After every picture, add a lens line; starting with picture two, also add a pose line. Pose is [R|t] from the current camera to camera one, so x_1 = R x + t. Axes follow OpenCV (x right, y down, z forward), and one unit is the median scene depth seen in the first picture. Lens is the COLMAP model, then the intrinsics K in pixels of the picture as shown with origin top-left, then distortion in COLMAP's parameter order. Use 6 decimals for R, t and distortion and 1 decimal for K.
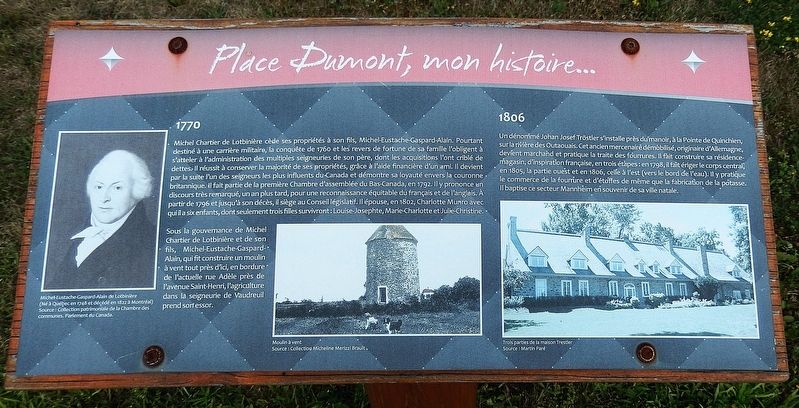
lens RADIAL K [[529.6, 0, 400.3], [0, 529.6, 197.8], [0, 0, 1]] dist [0.004265, -0.005866]
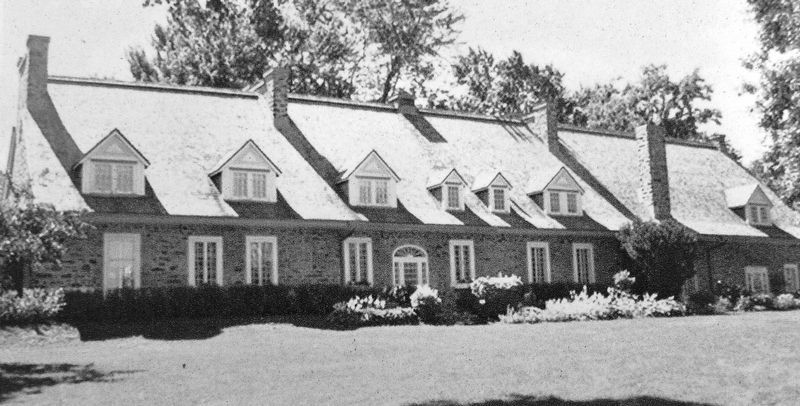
lens RADIAL K [[530.3, 0, 396.3], [0, 530.3, 206.7], [0, 0, 1]] dist [0.004265, -0.005866]
pose [[0.999651, -0.008115, -0.025130, 0.431147], [0.010940, 0.993375, 0.114394, 0.102639], [0.024036, -0.114629, 0.993118, 0.689071]]
